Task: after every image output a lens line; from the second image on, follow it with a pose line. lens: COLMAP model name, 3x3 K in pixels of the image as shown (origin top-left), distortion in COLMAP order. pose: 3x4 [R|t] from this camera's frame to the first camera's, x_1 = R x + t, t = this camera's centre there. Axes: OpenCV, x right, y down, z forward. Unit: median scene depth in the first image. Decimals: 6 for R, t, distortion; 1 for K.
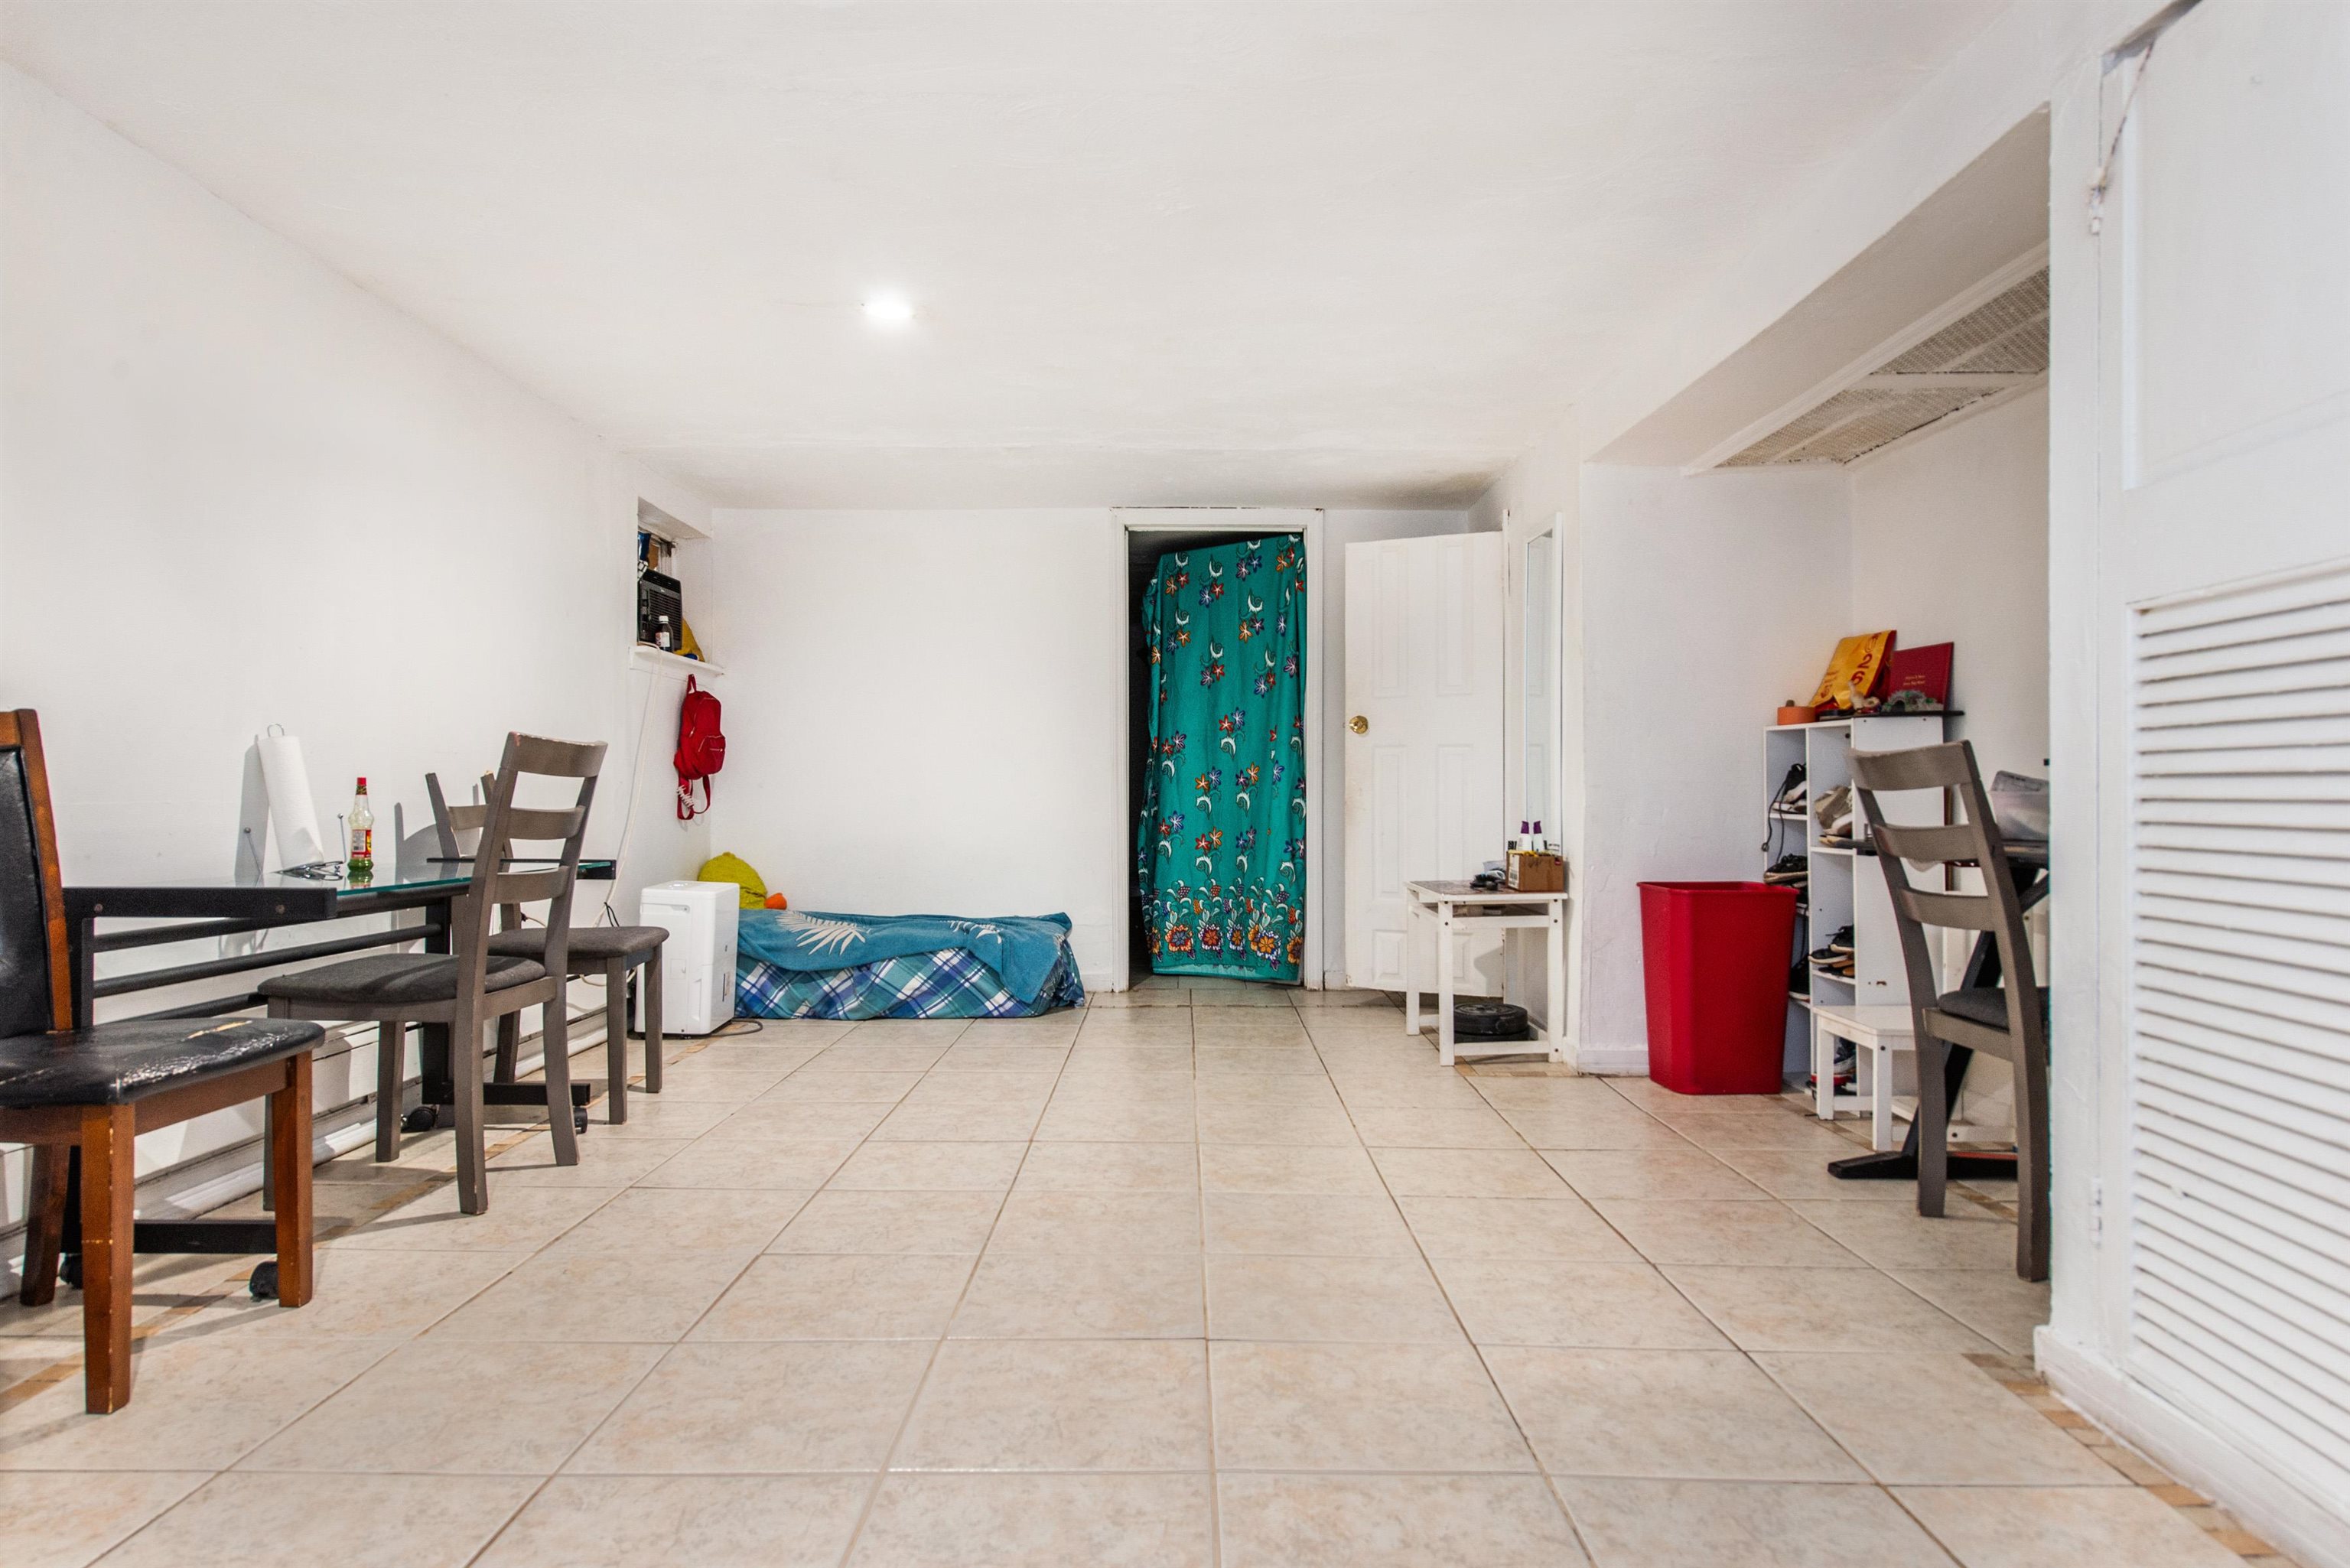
lens RADIAL K [[1353.3, 0, 1175.0], [0, 1353.3, 784.0], [0, 0, 1]] dist [0.029376, -0.023410]
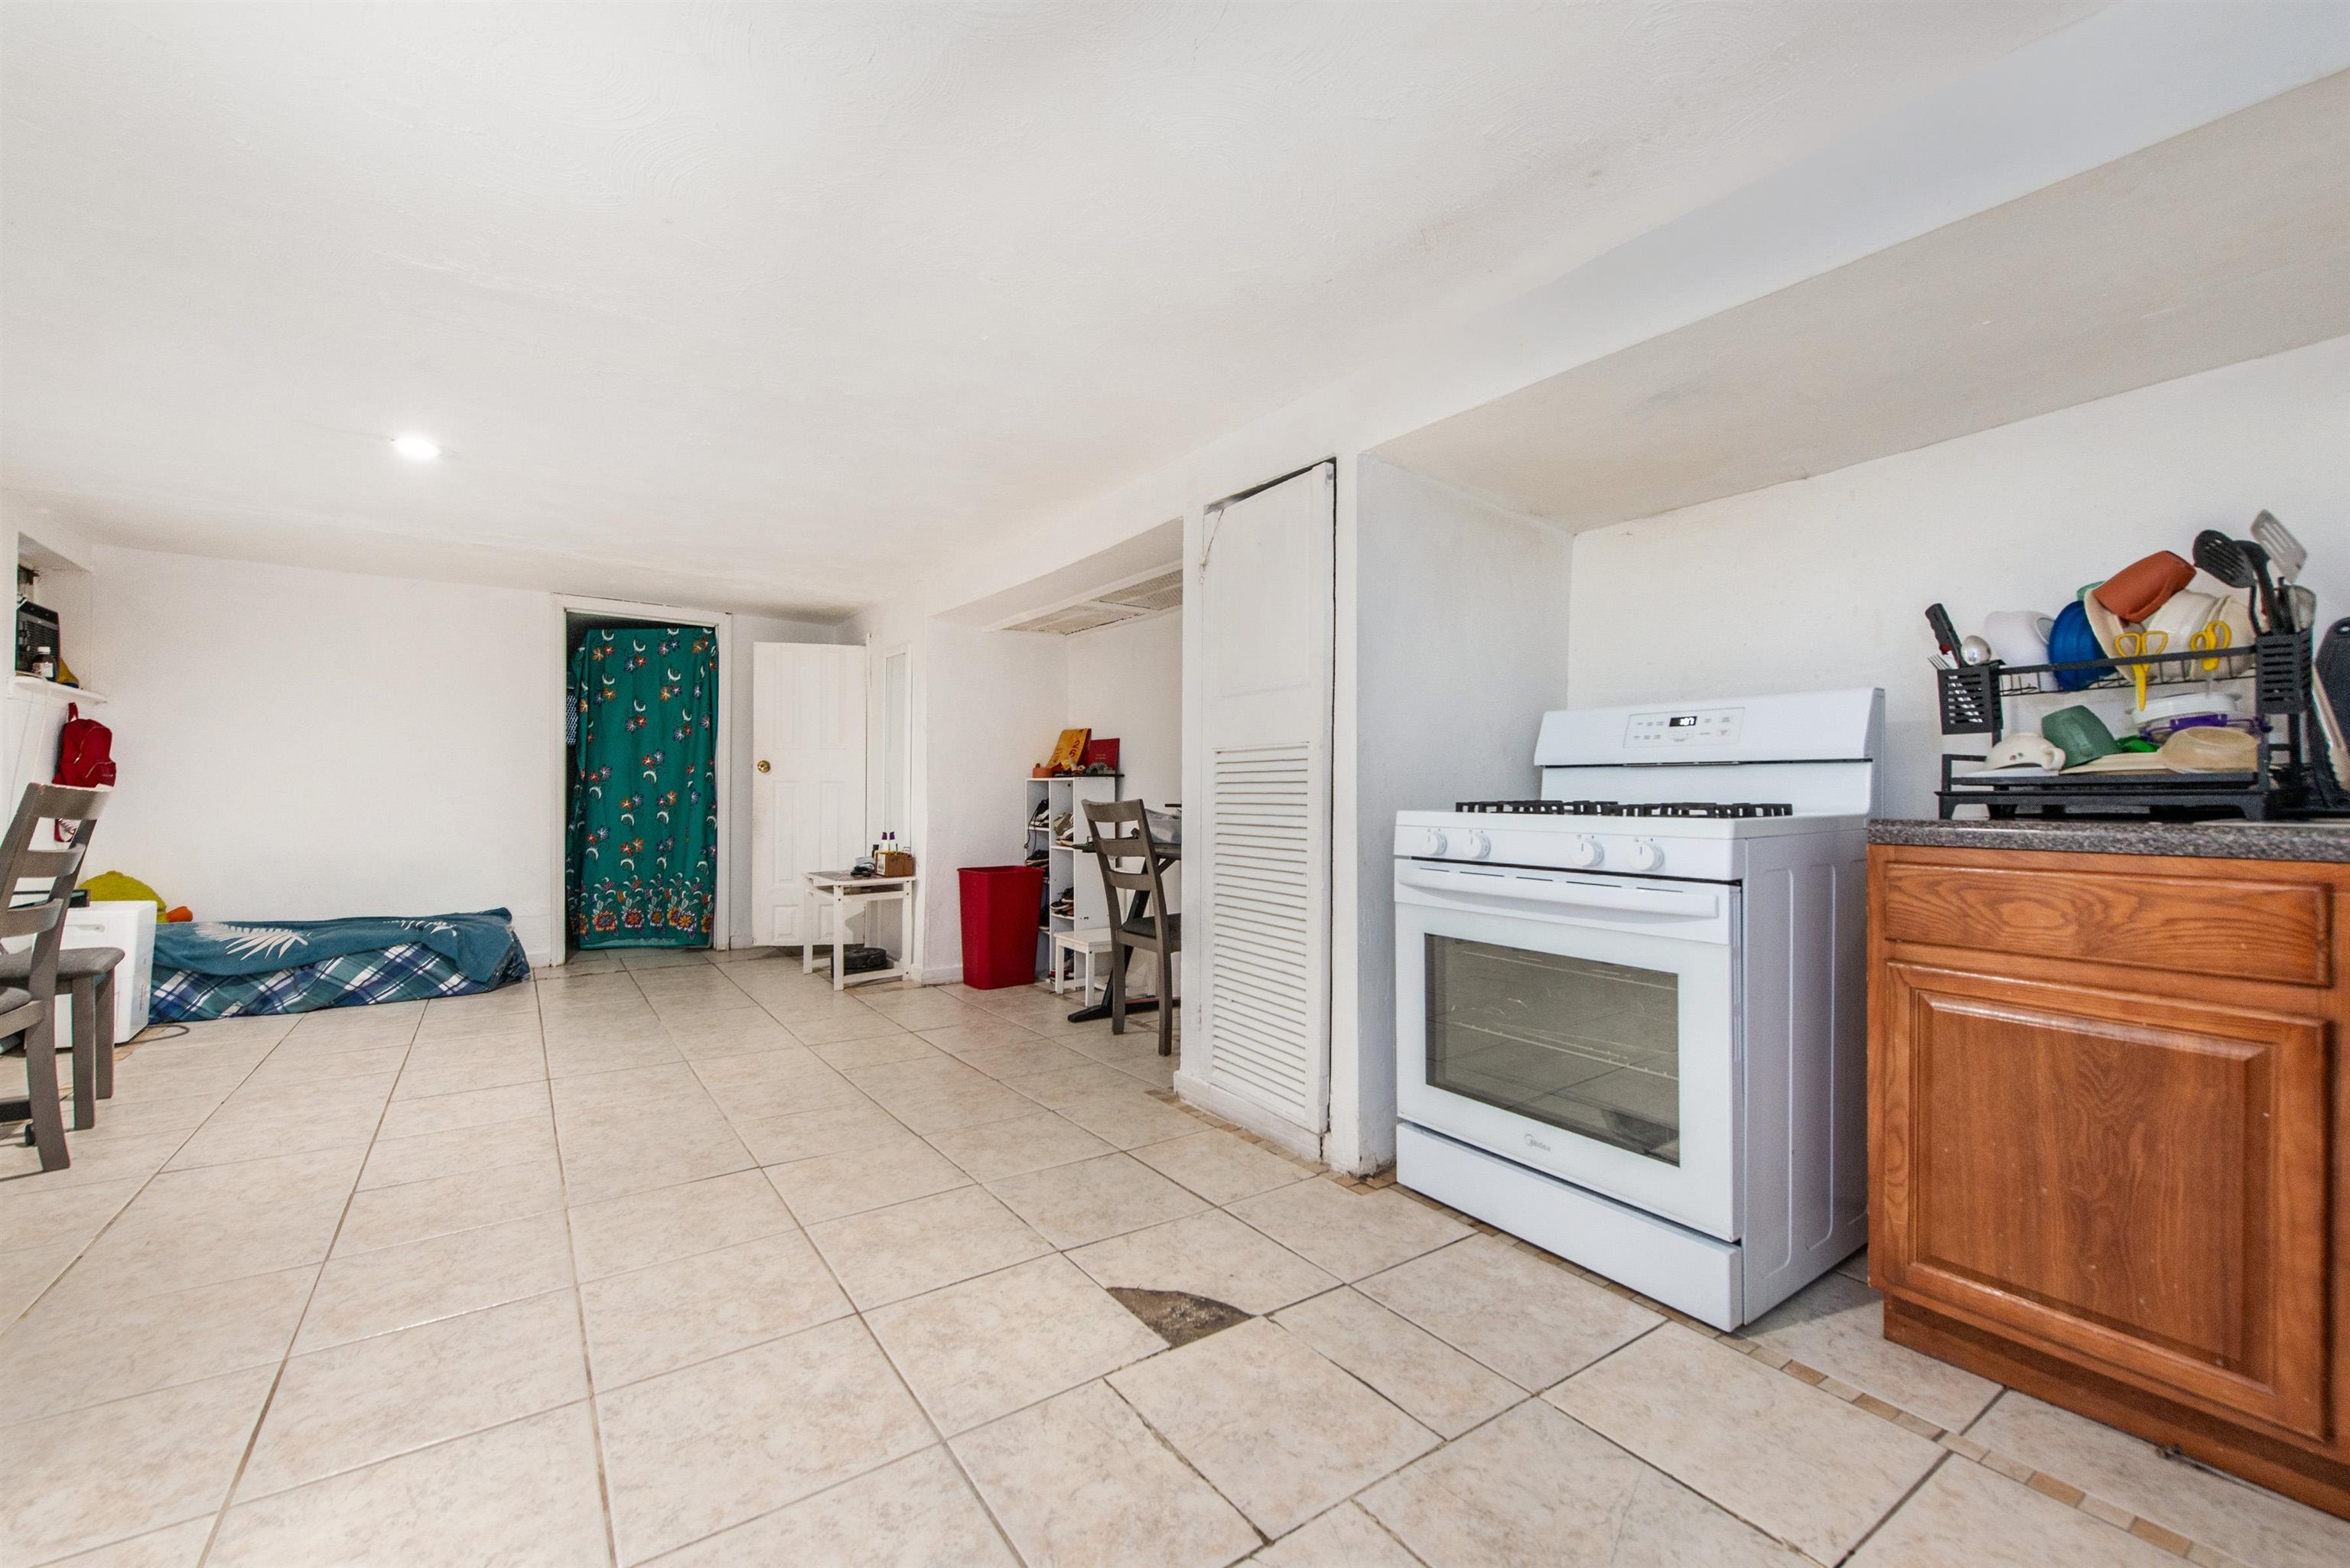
lens RADIAL K [[926.1, 0, 1165.6], [0, 926.1, 789.9], [0, 0, 1]] dist [0.007687, -0.003605]
pose [[0.821240, 0.007046, 0.570540, -0.093529], [-0.005771, 0.999975, -0.004043, -0.019924], [-0.570554, 0.000028, 0.821260, -0.086548]]
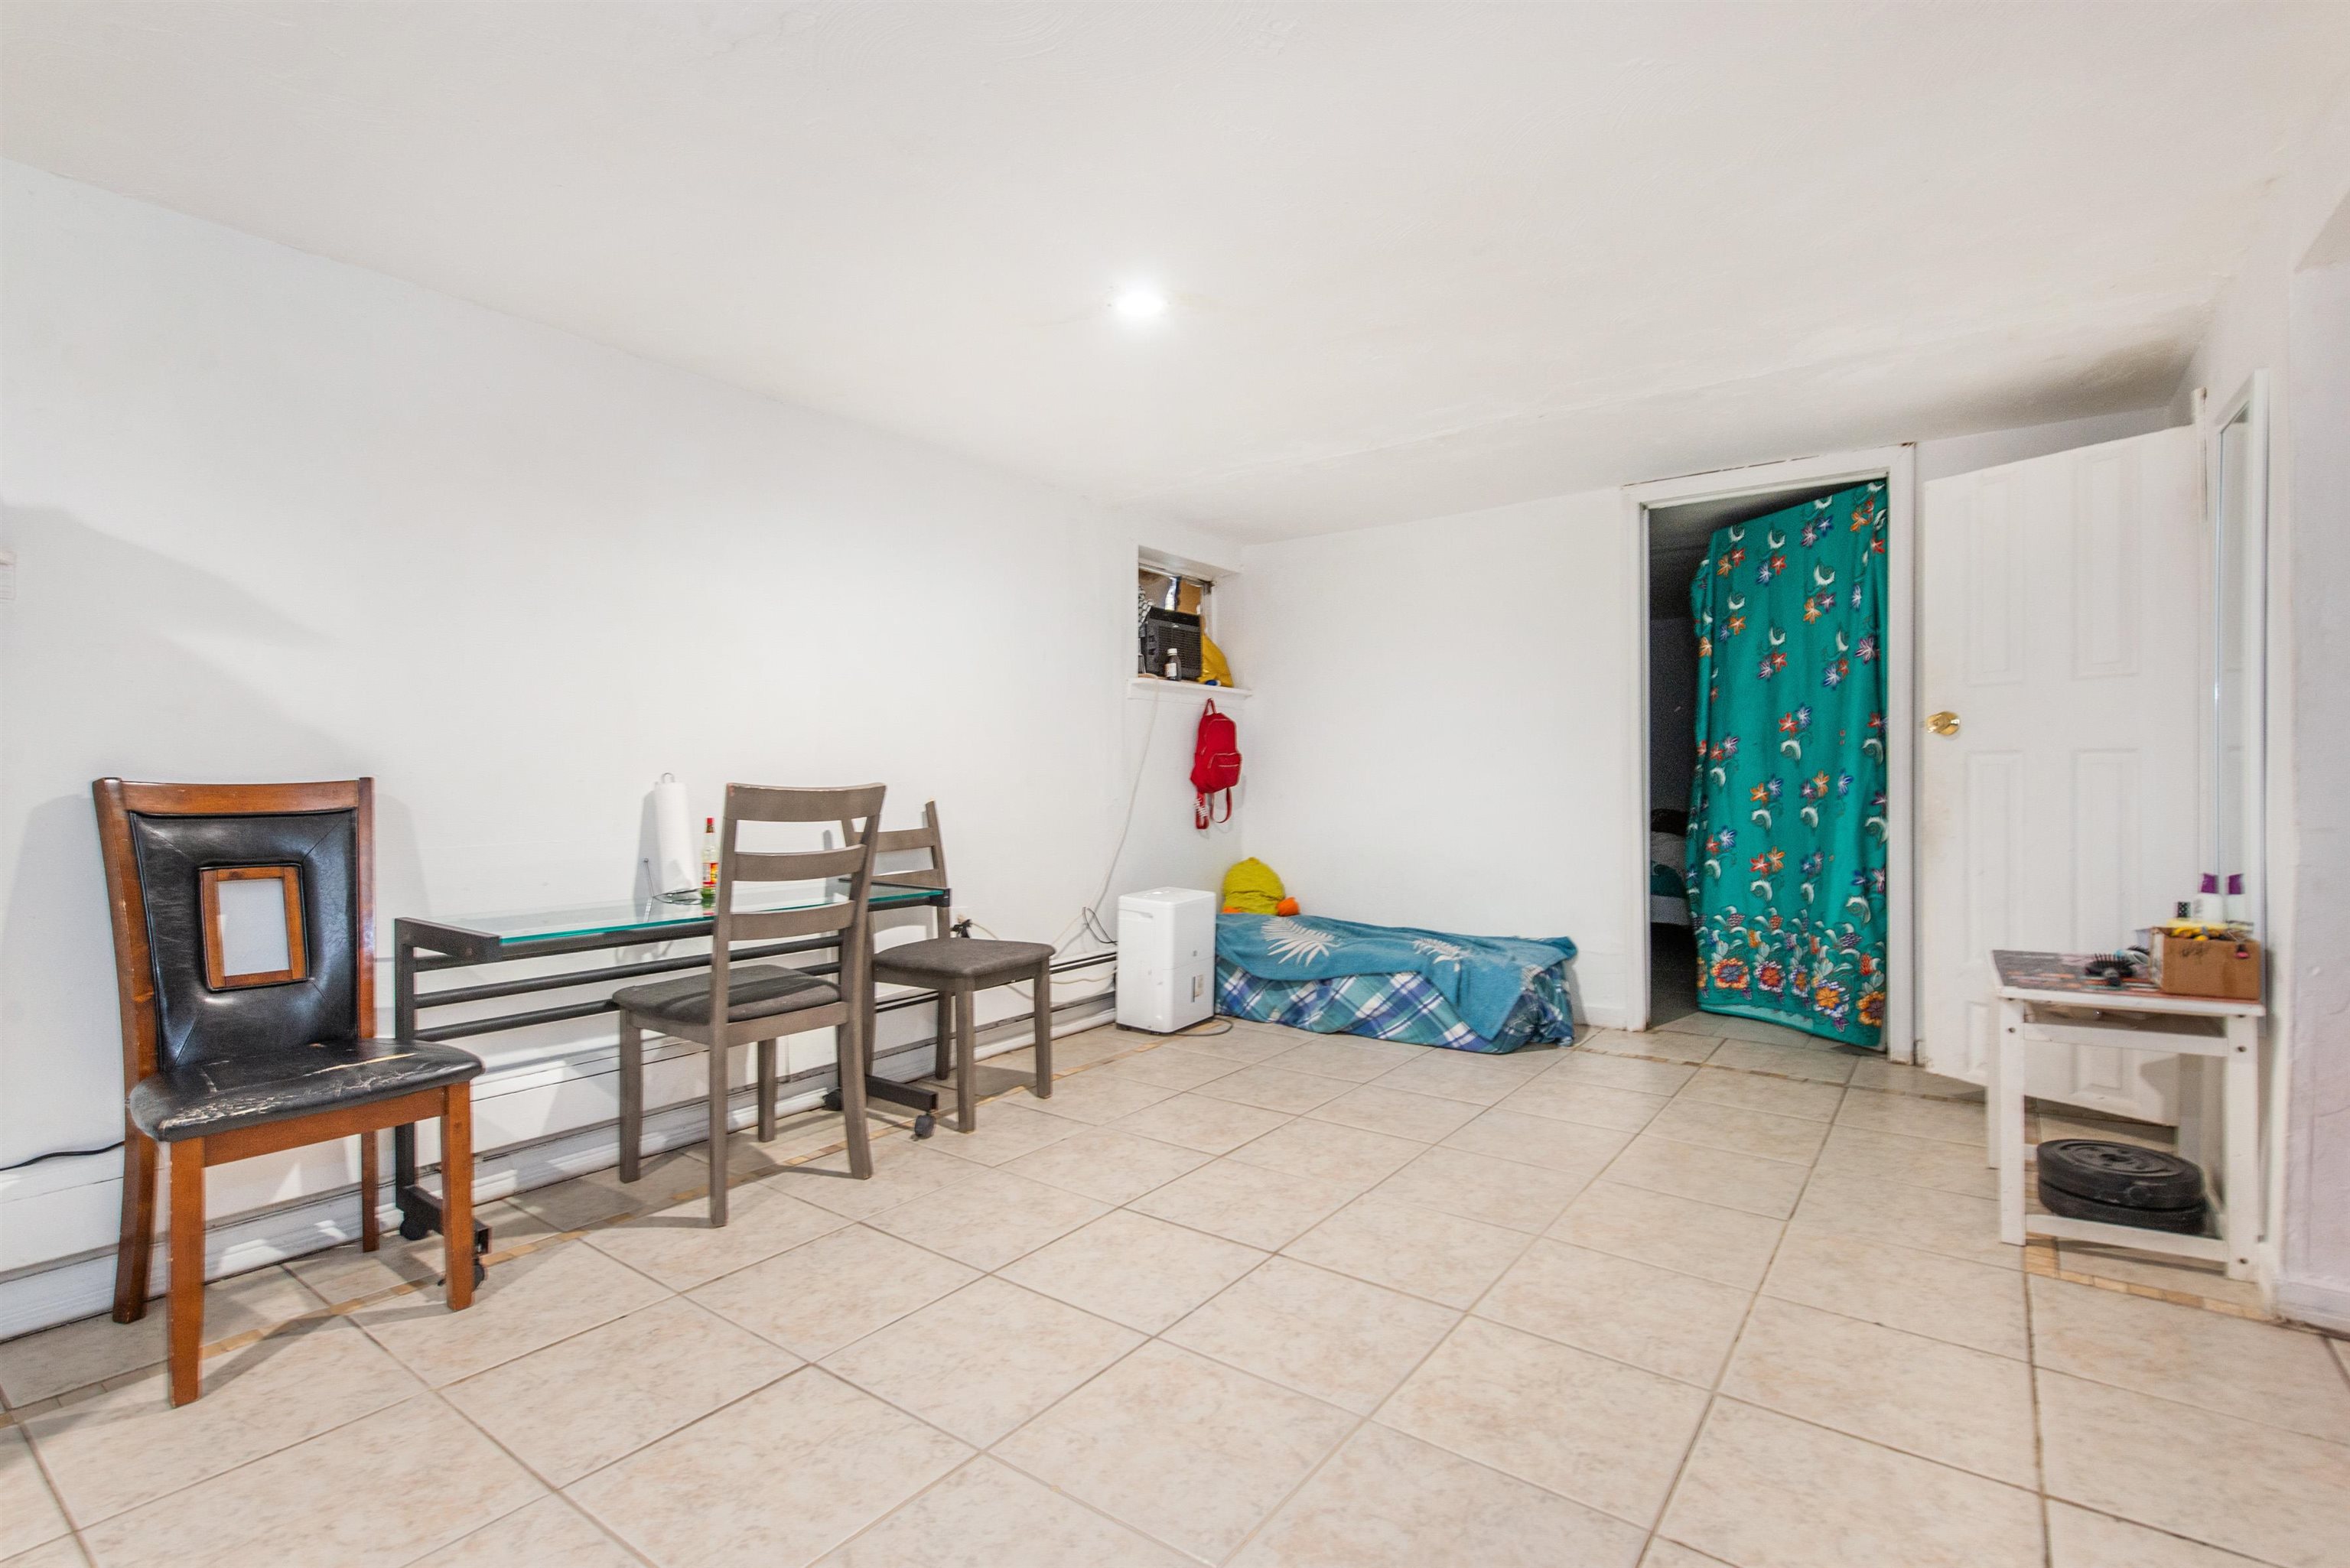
lens RADIAL K [[1113.1, 0, 1112.7], [0, 1113.1, 789.4], [0, 0, 1]] dist [0.017996, -0.009764]
pose [[0.803598, -0.000724, -0.595172, 0.159488], [0.010430, 0.999863, 0.012866, -0.023999], [0.595081, -0.016546, 0.803495, 0.277181]]
